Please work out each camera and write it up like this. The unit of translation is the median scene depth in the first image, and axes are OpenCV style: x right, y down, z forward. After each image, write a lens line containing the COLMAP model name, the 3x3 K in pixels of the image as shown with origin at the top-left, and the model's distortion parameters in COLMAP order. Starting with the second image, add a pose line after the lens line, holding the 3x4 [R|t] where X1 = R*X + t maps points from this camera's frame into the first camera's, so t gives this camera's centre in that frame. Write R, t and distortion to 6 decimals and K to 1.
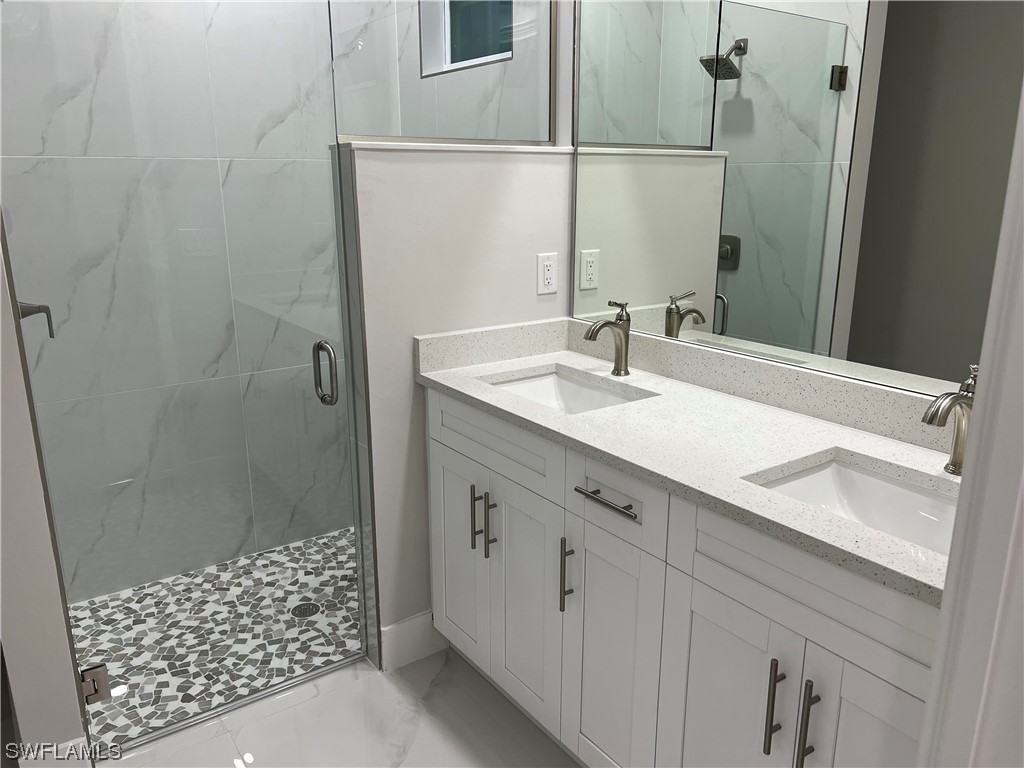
lens RADIAL K [[768.6, 0, 510.9], [0, 768.6, 386.6], [0, 0, 1]] dist [0.069609, -0.091165]
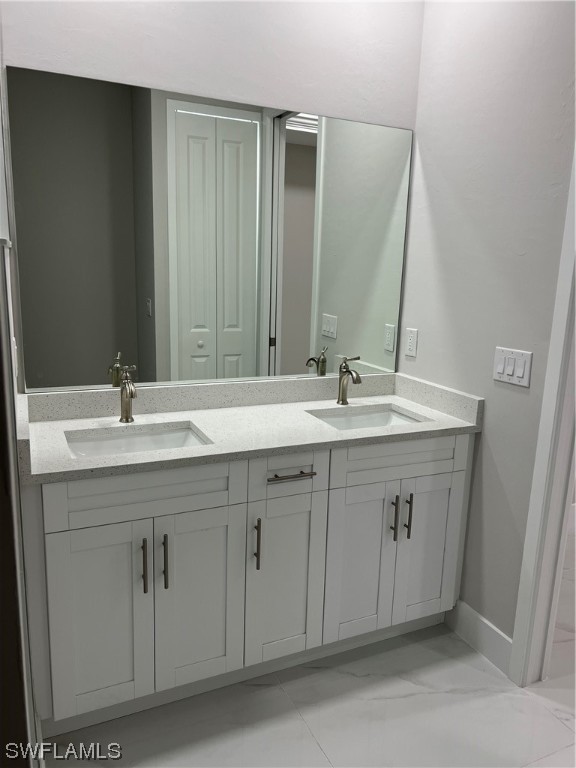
lens RADIAL K [[576.4, 0, 290.5], [0, 576.4, 391.0], [0, 0, 1]] dist [0.069609, -0.091165]
pose [[0.187982, -0.204931, 0.960555, -0.641821], [0.229312, 0.960119, 0.159962, -0.138614], [-0.955028, 0.190197, 0.227478, 0.441861]]
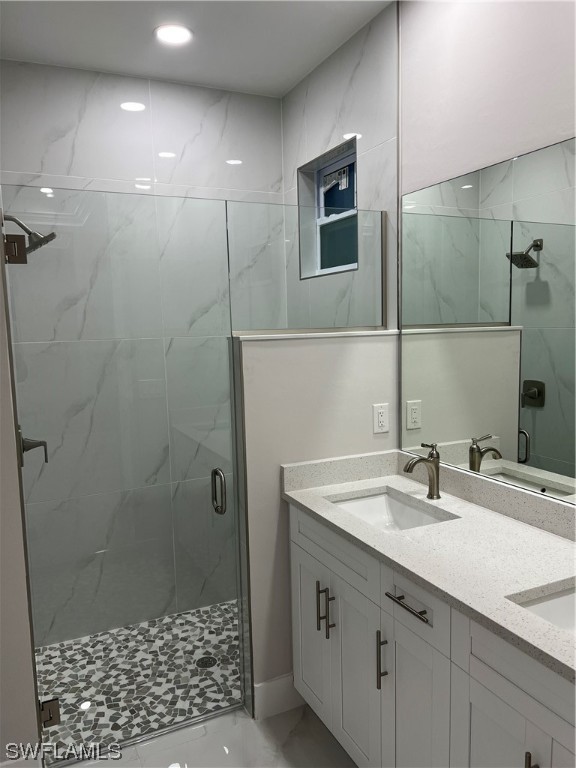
lens RADIAL K [[576.4, 0, 290.5], [0, 576.4, 391.0], [0, 0, 1]] dist [0.069609, -0.091165]
pose [[0.985906, -0.002087, -0.167288, 0.059126], [-0.022310, 0.989352, -0.143823, -0.042743], [0.165806, 0.145528, 0.975361, -0.038637]]
